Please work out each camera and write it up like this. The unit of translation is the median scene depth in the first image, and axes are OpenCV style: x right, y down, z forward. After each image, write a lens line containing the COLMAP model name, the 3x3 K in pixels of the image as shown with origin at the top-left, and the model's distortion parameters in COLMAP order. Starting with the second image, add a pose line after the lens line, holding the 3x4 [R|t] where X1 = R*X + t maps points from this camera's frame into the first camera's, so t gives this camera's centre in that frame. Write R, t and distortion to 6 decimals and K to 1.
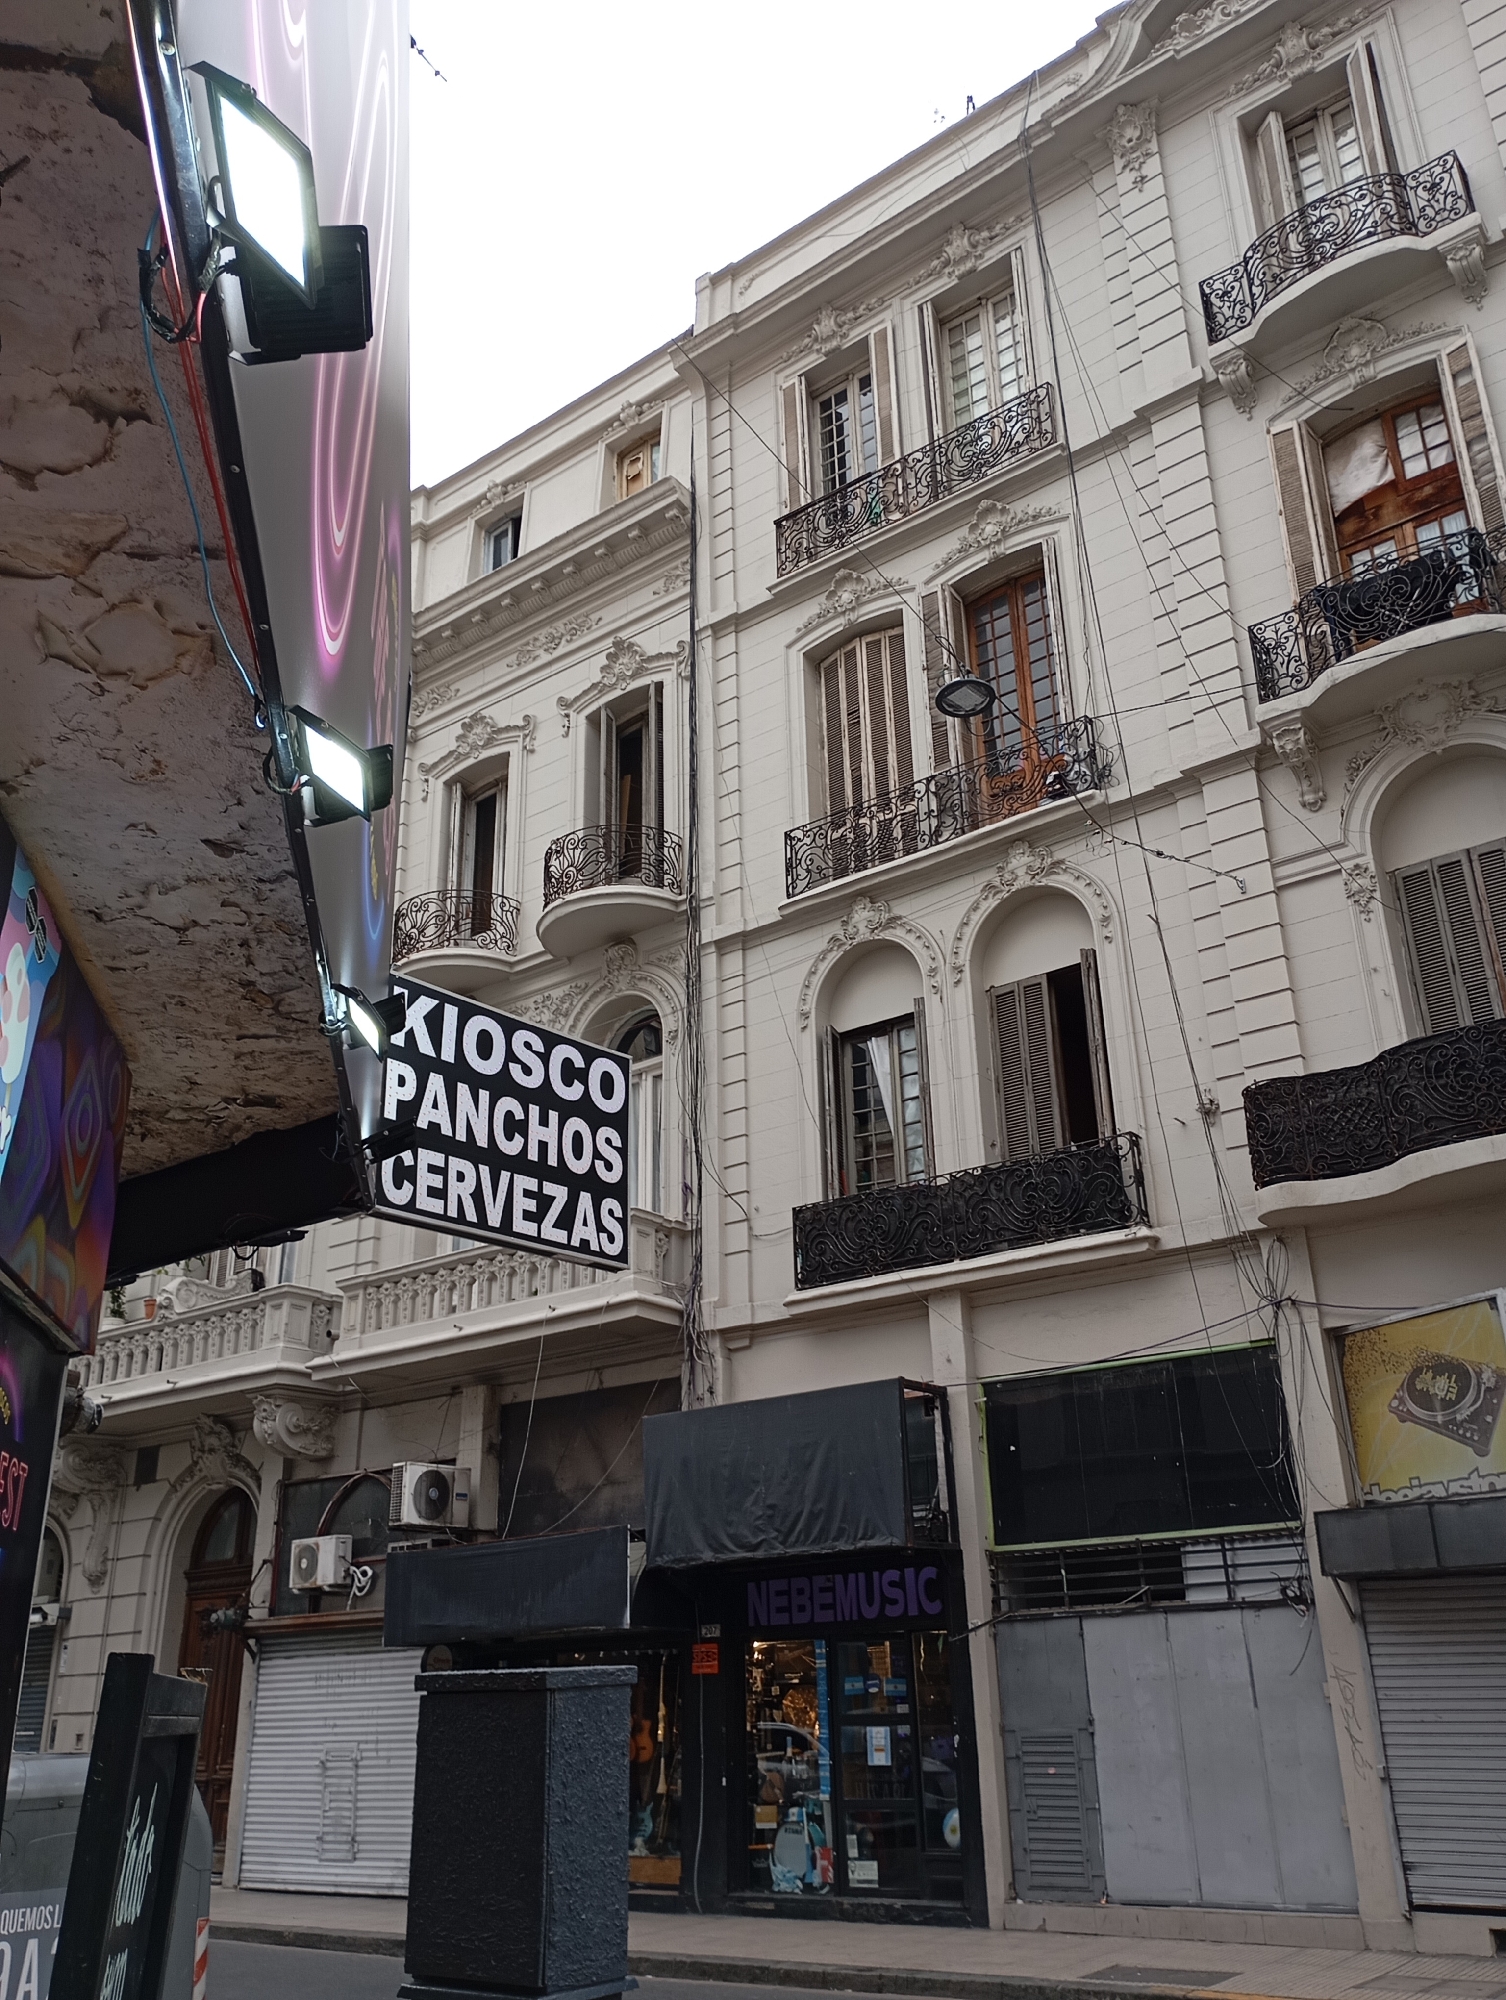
lens RADIAL K [[1651.4, 0, 757.0], [0, 1651.4, 992.6], [0, 0, 1]] dist [0.055024, -0.073916]
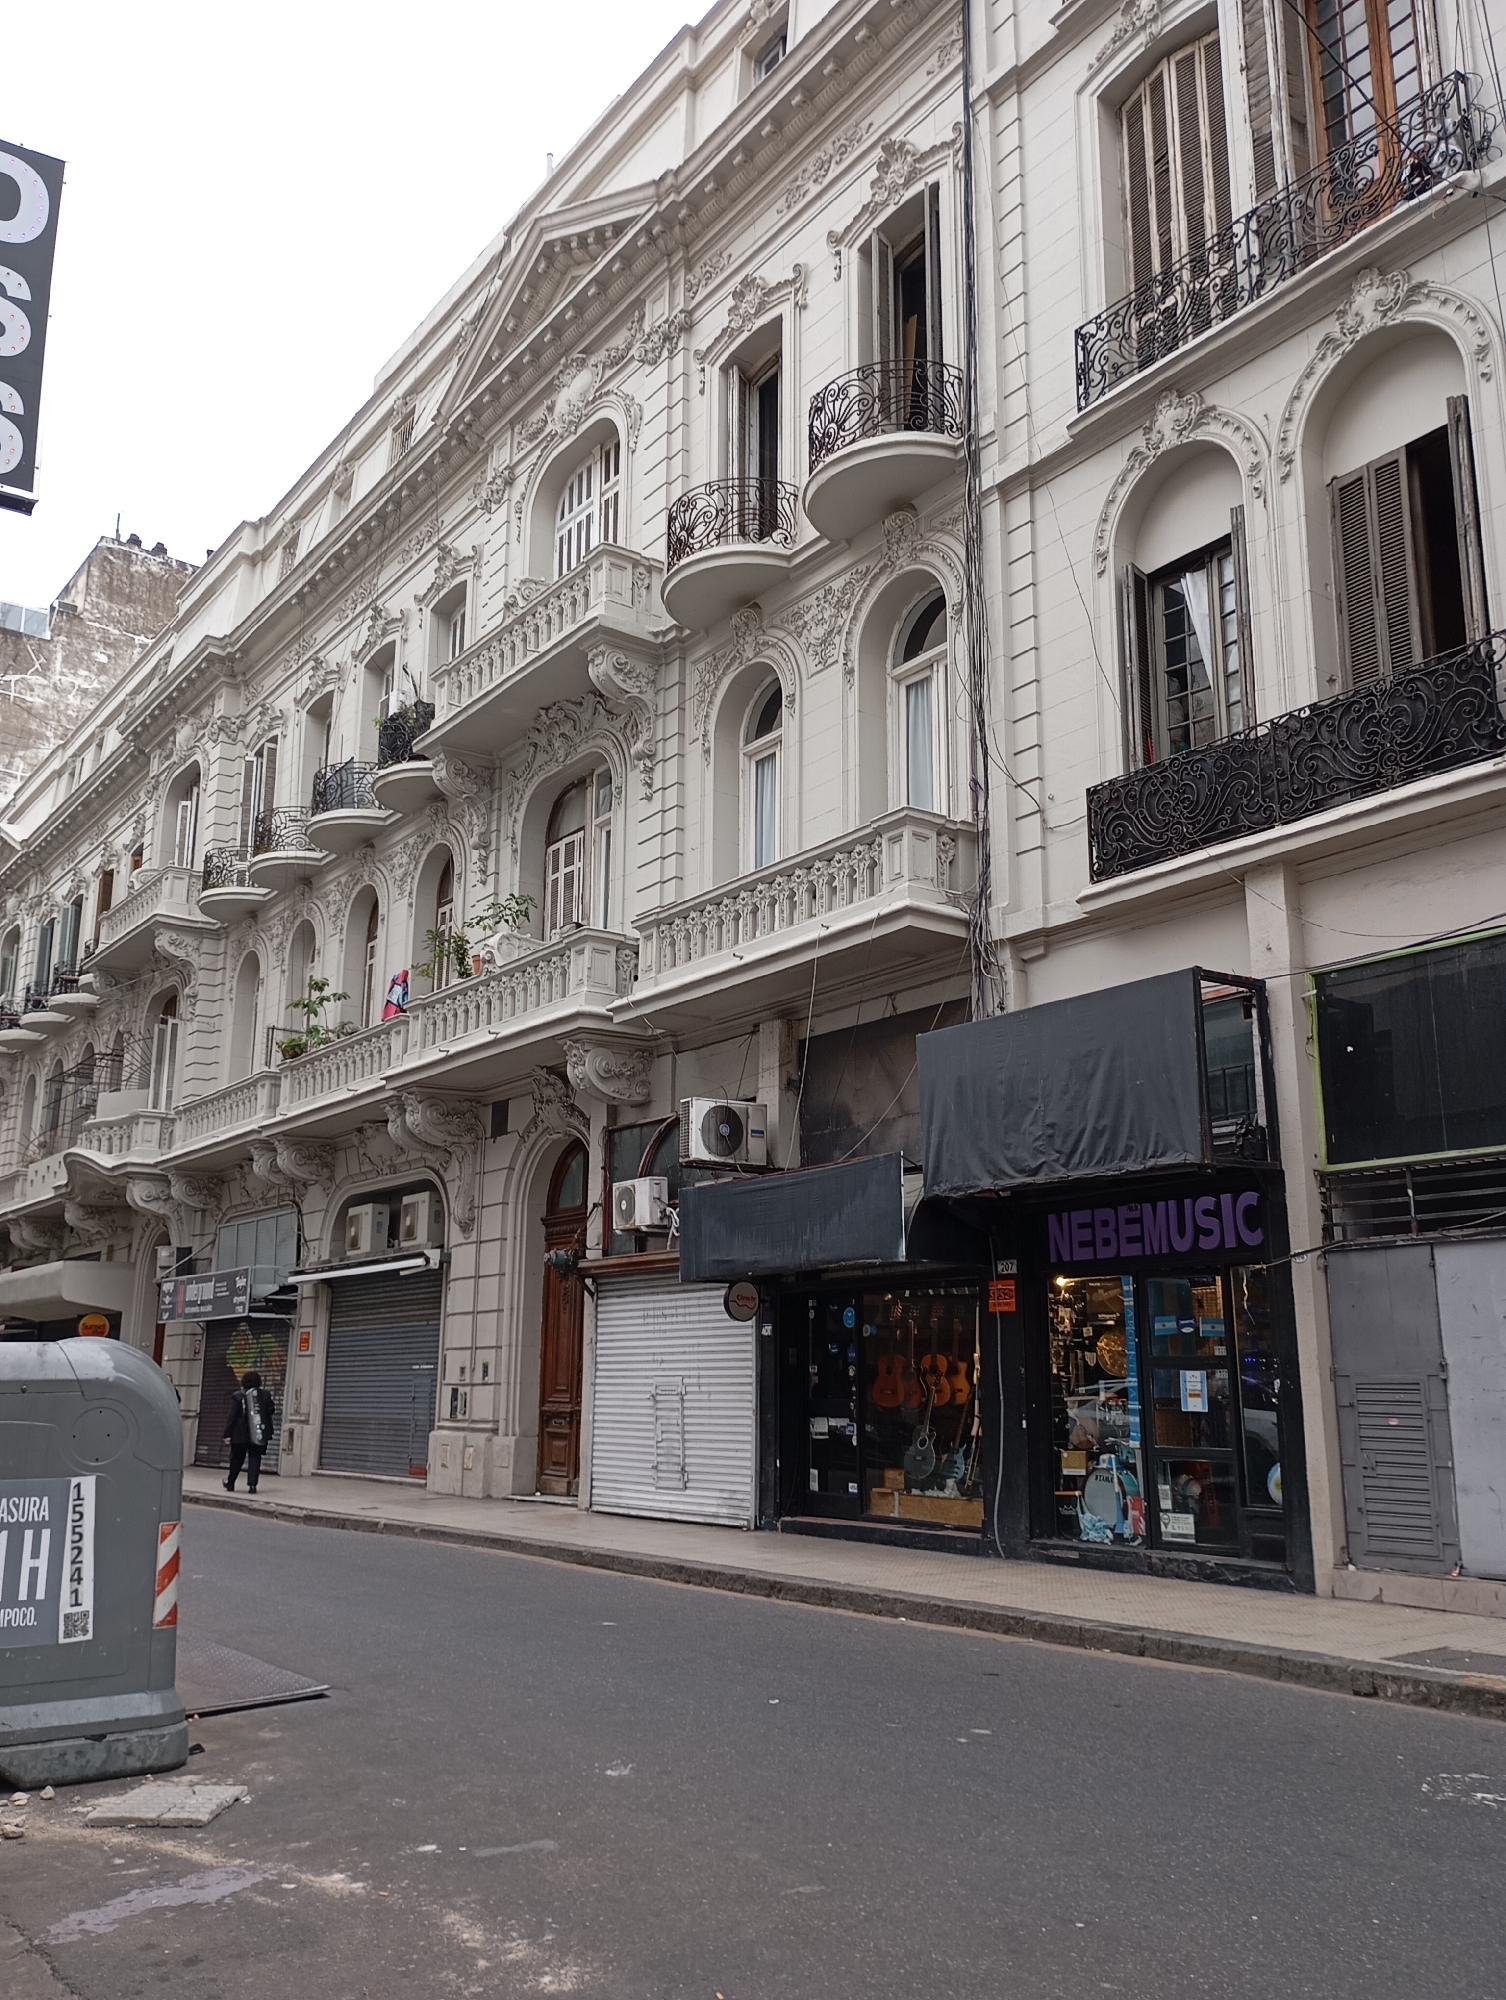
lens RADIAL K [[1651.4, 0, 751.7], [0, 1651.4, 1004.8], [0, 0, 1]] dist [0.055024, -0.073916]
pose [[0.957754, -0.038422, -0.285012, 0.090639], [0.090311, 0.981085, 0.171223, 0.076709], [0.273042, -0.189729, 0.943107, 0.143485]]
